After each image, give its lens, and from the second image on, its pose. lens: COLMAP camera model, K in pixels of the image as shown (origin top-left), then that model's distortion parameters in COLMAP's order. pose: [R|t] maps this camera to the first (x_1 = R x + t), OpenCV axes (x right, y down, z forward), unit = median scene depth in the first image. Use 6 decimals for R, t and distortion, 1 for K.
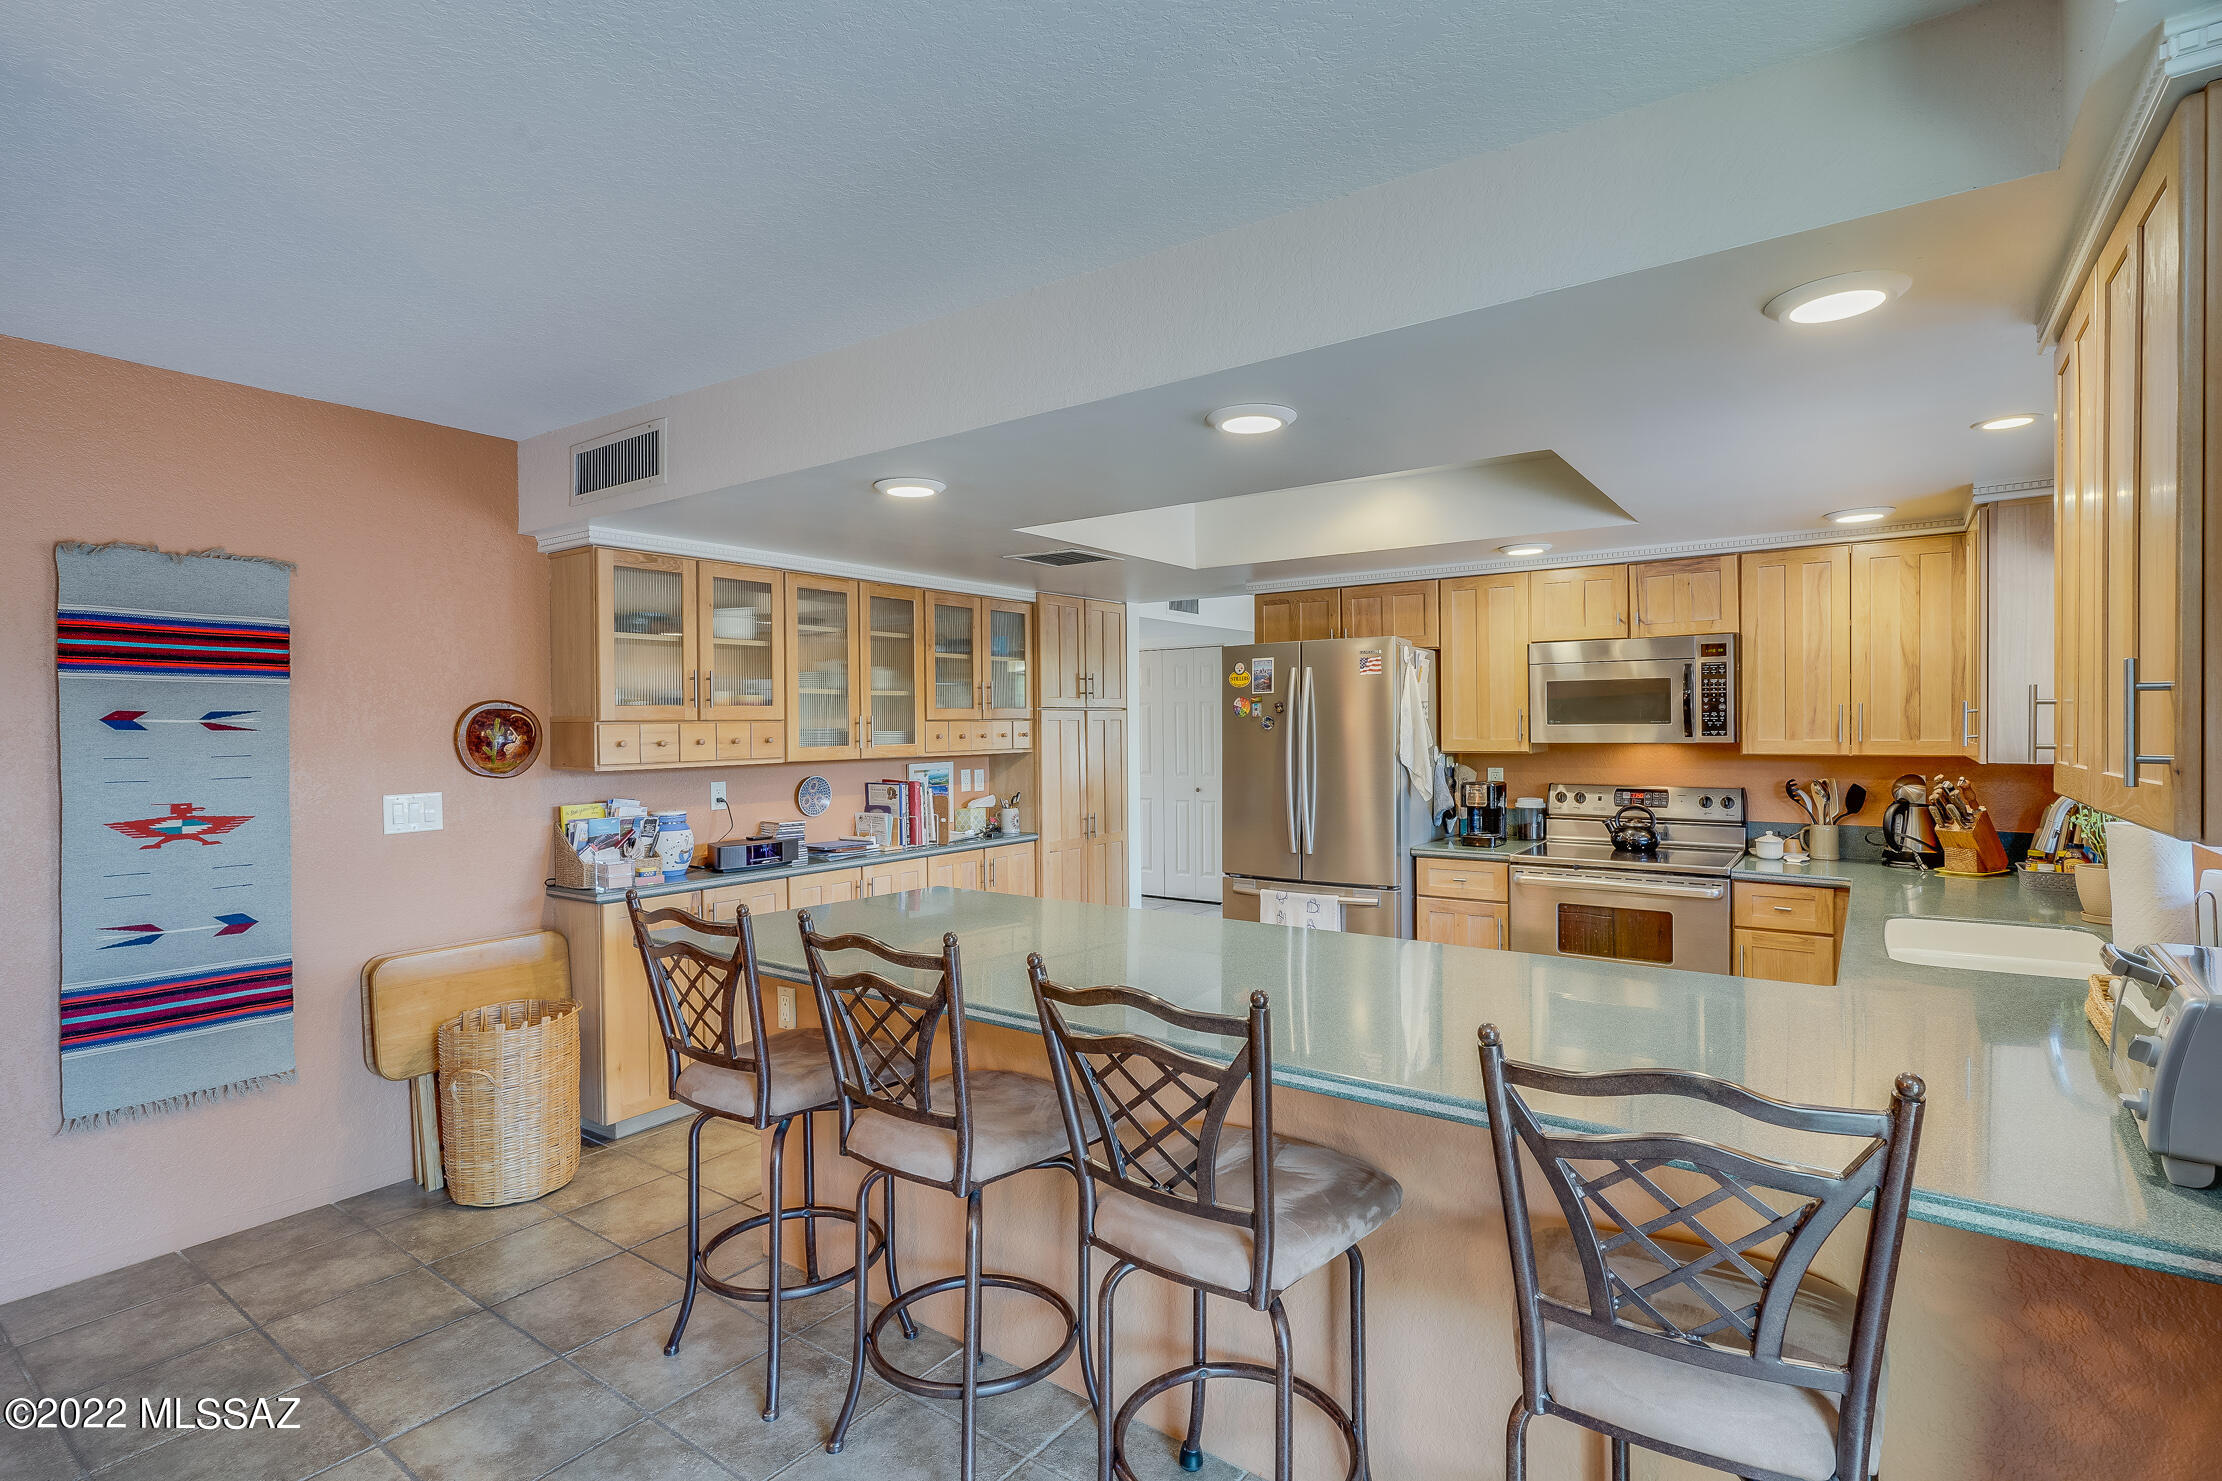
lens RADIAL K [[1068.4, 0, 1103.7], [0, 1068.4, 745.9], [0, 0, 1]] dist [-0.004180, 0.000278]
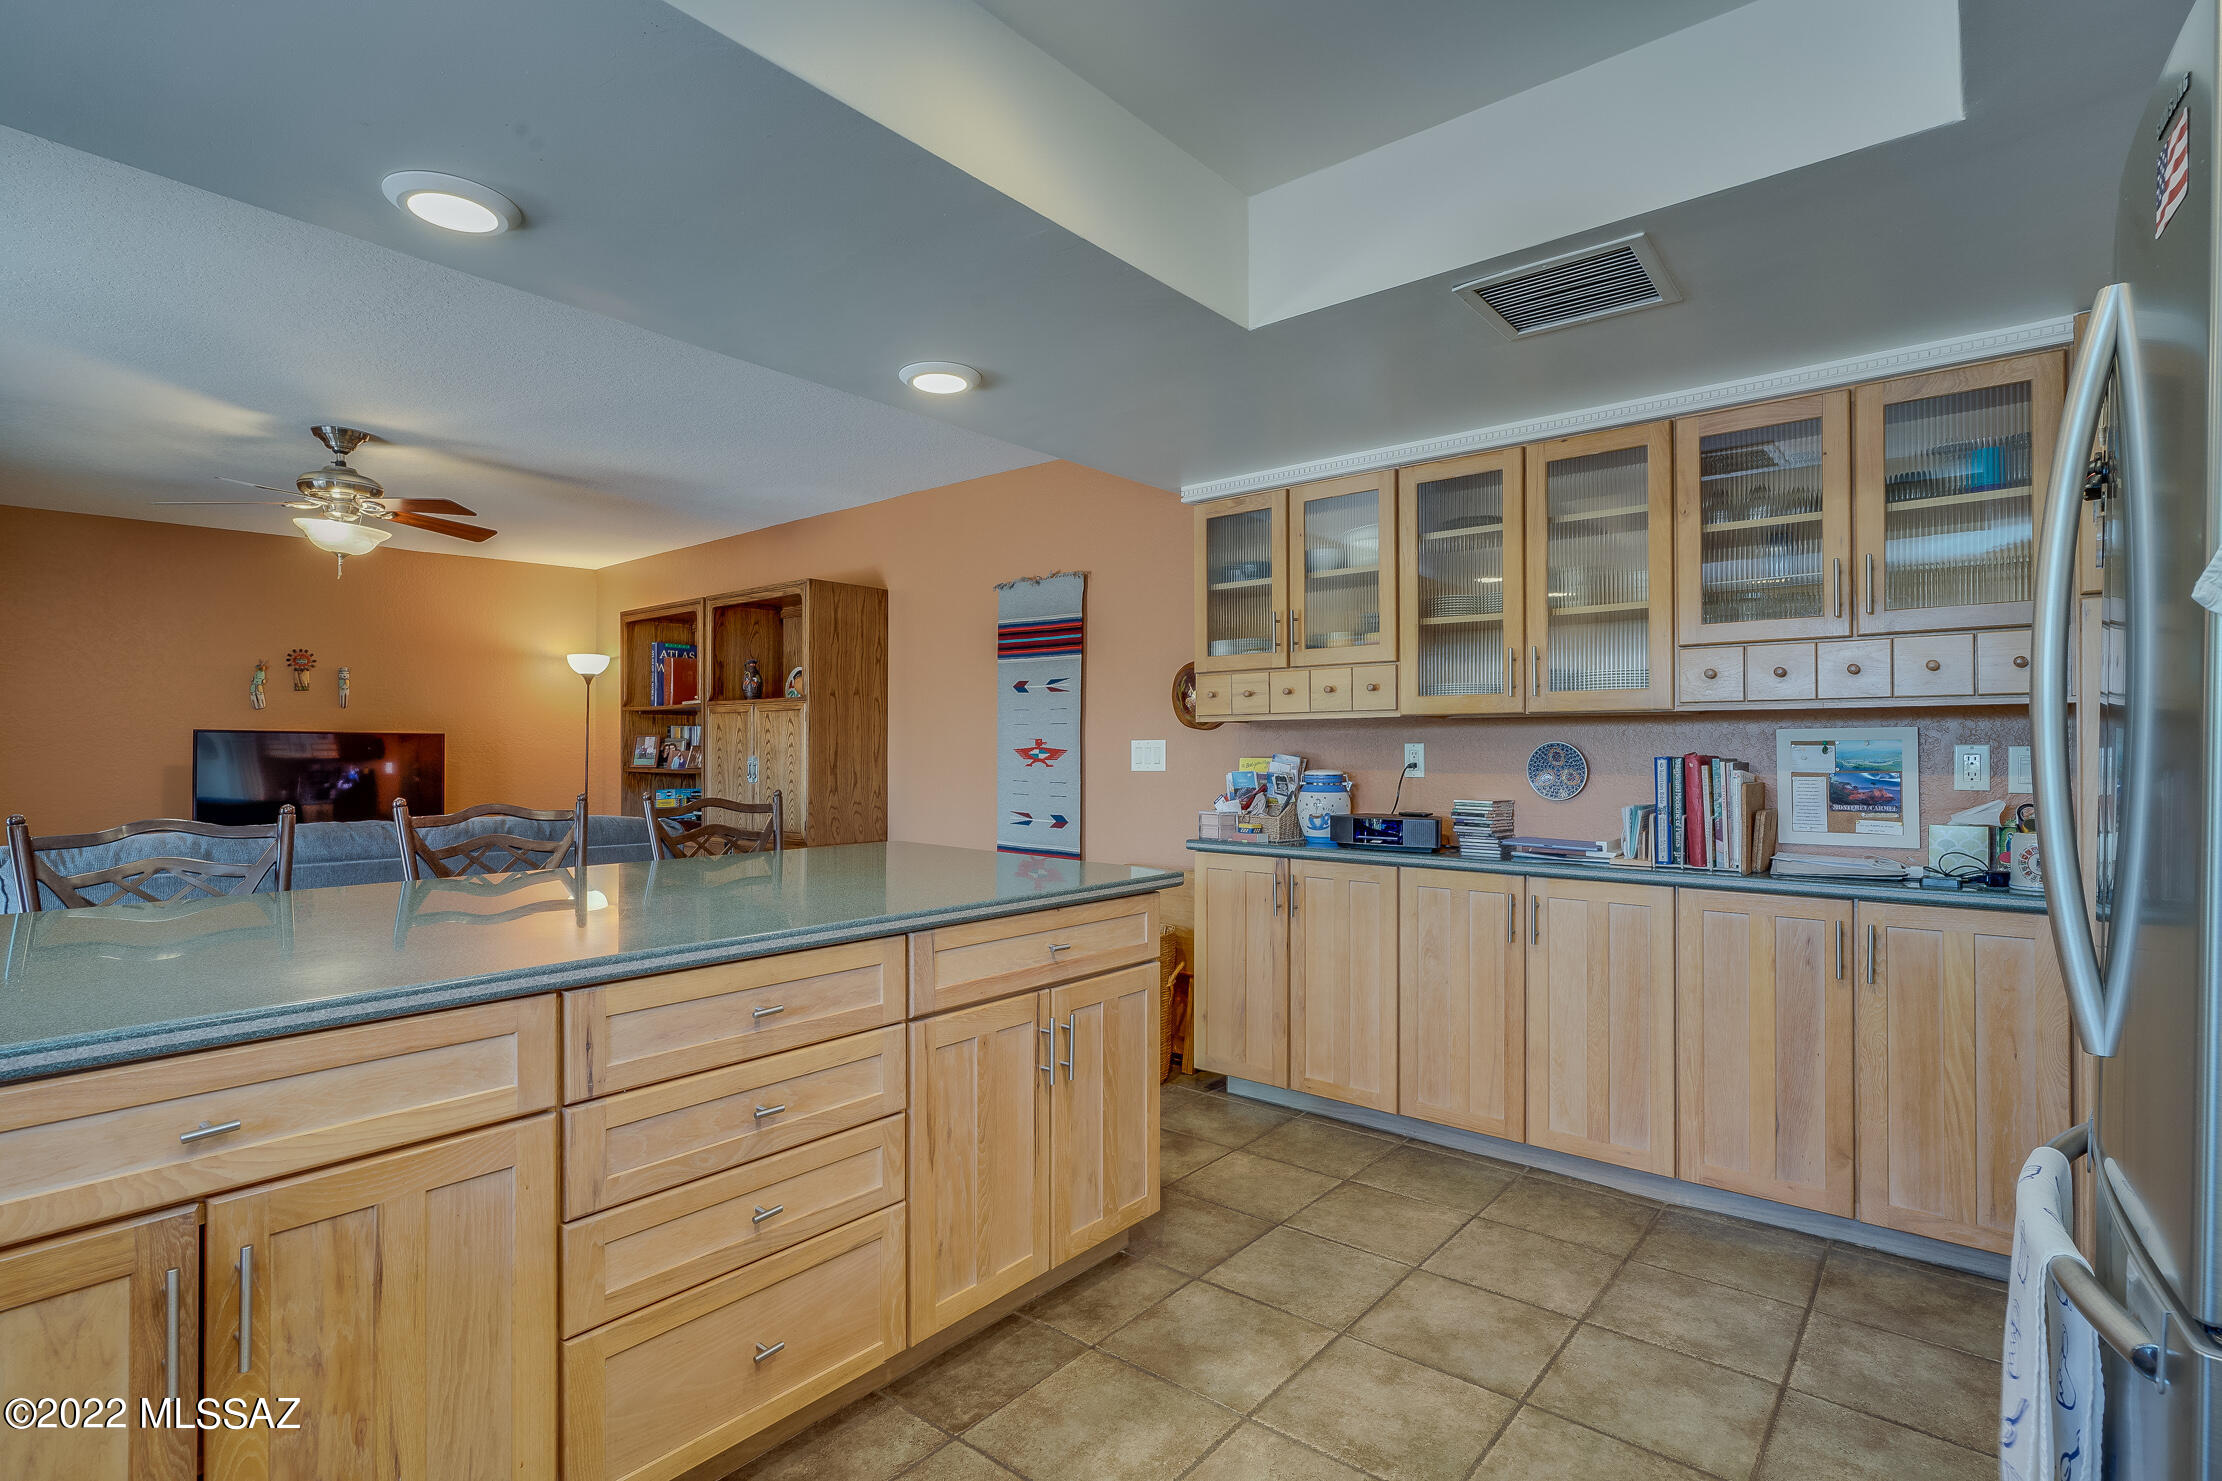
lens RADIAL K [[1056.8, 0, 1113.6], [0, 1056.8, 736.8], [0, 0, 1]] dist [-0.004173, -0.000482]
pose [[-0.064185, -0.003315, -0.997932, 0.506287], [-0.020933, 0.999779, -0.001975, 0.038865], [0.997718, 0.020763, -0.064241, 0.910115]]
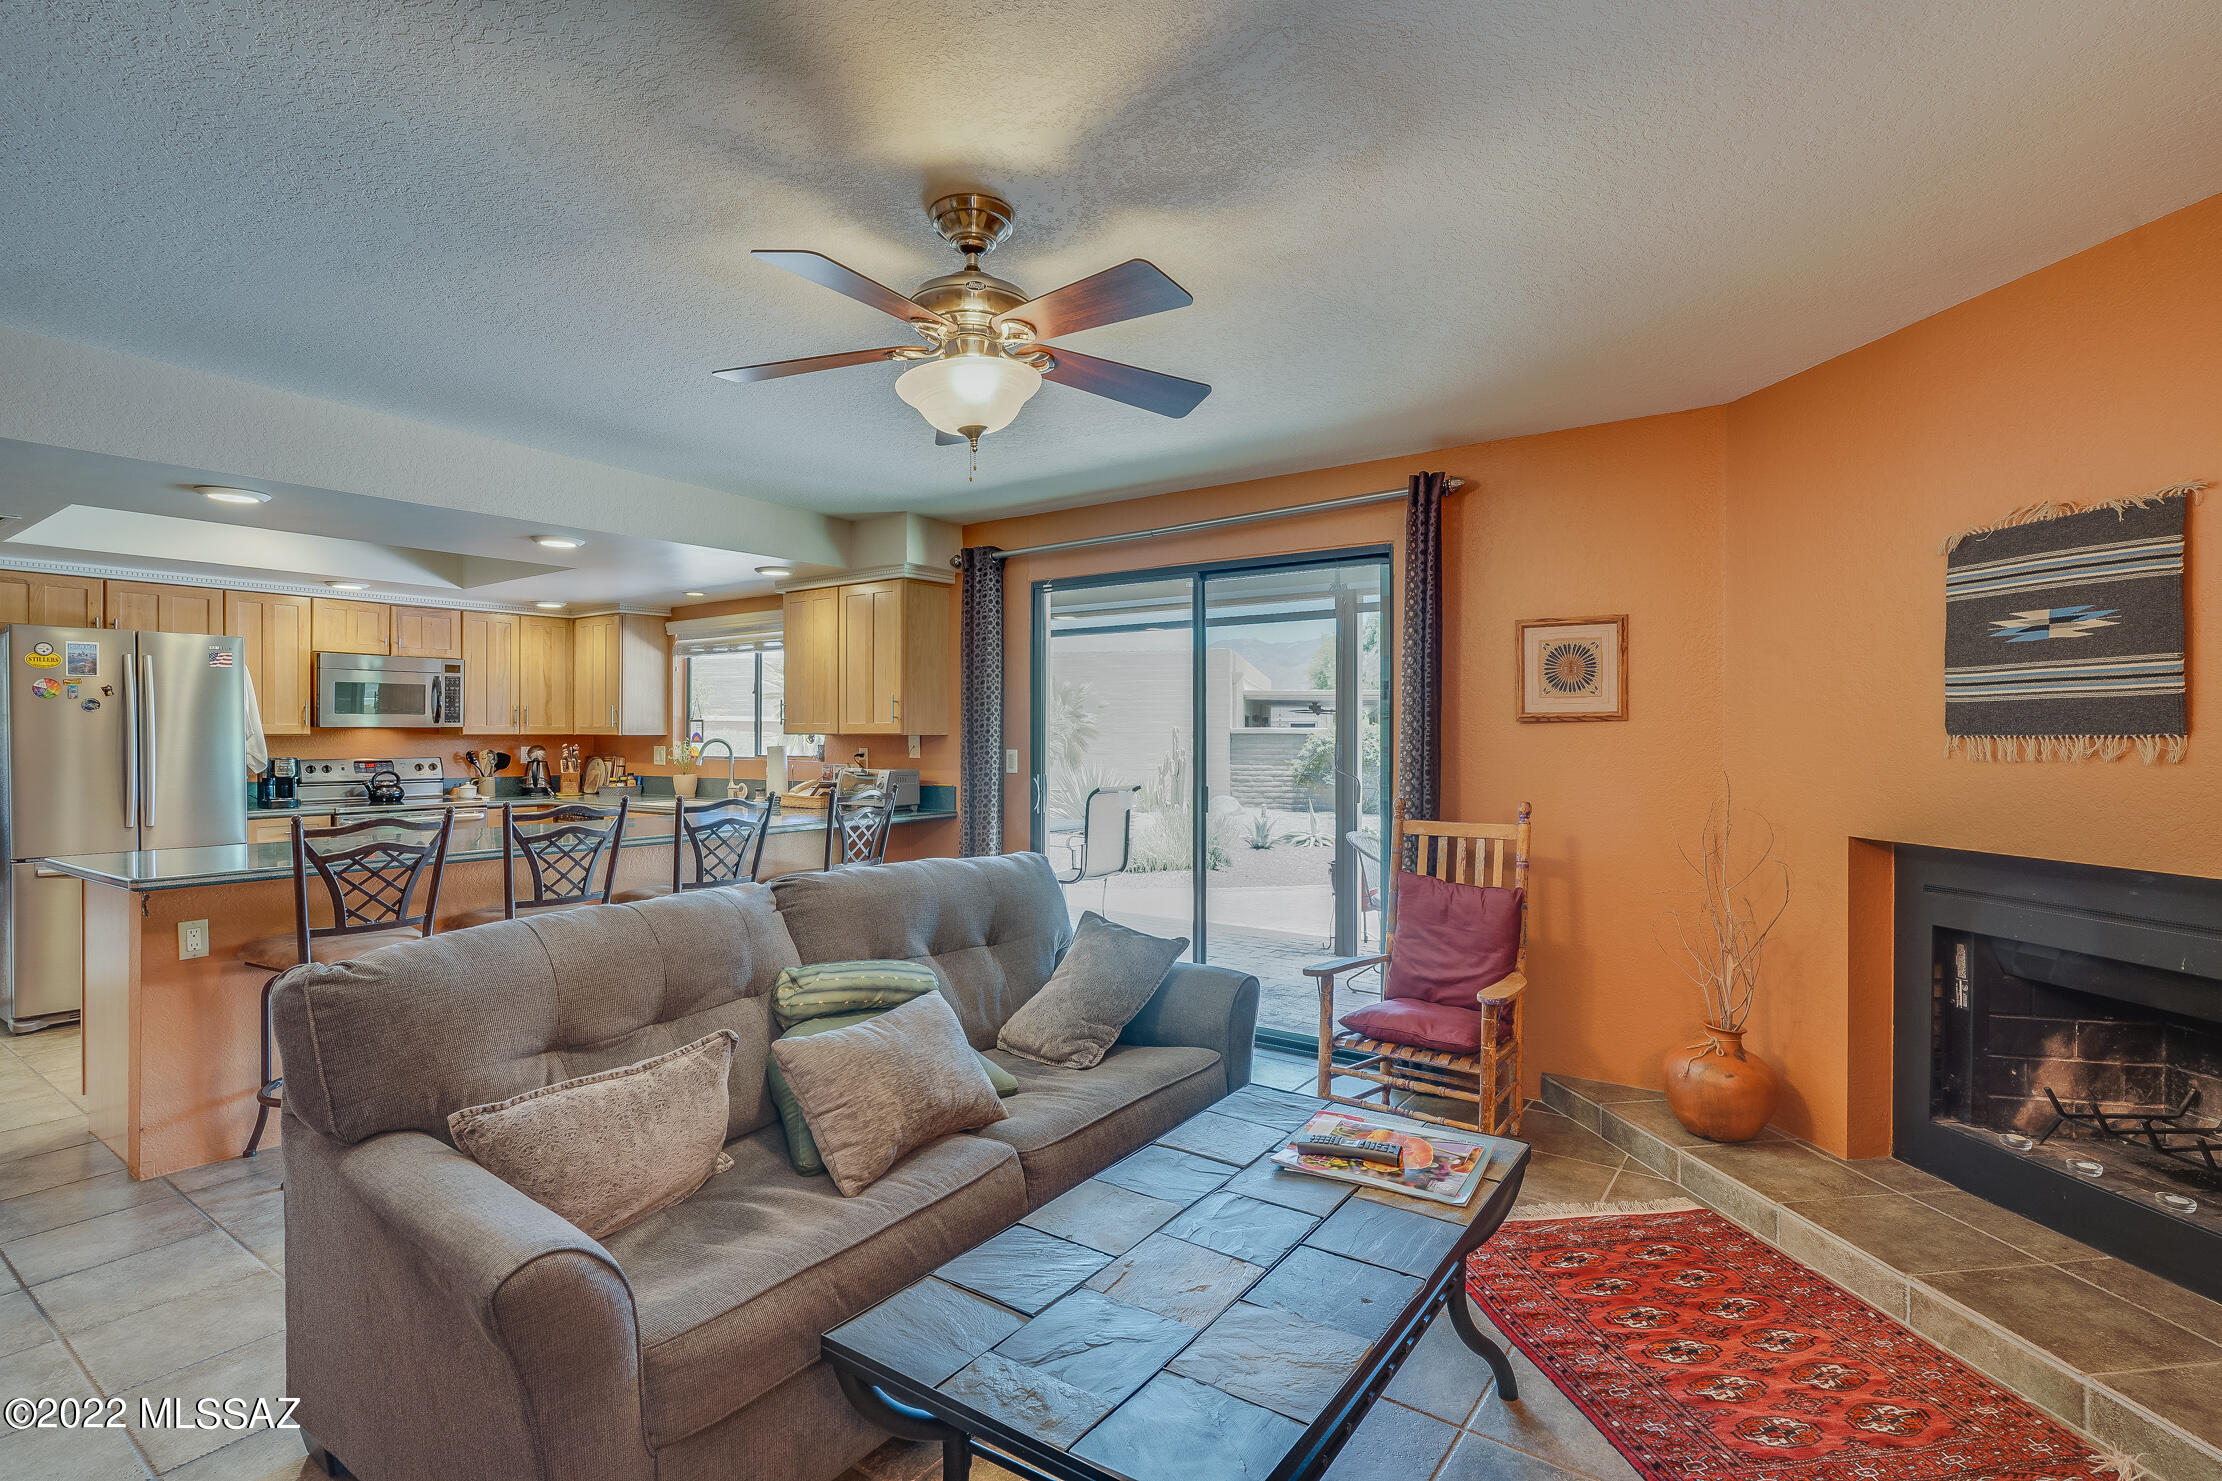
lens RADIAL K [[1056.8, 0, 1113.6], [0, 1056.8, 736.8], [0, 0, 1]] dist [-0.004173, -0.000482]
pose [[-0.008404, 0.007516, 0.999936, -1.018321], [0.020478, 0.999763, -0.007342, 0.043820], [-0.999755, 0.020415, -0.008556, 0.025770]]
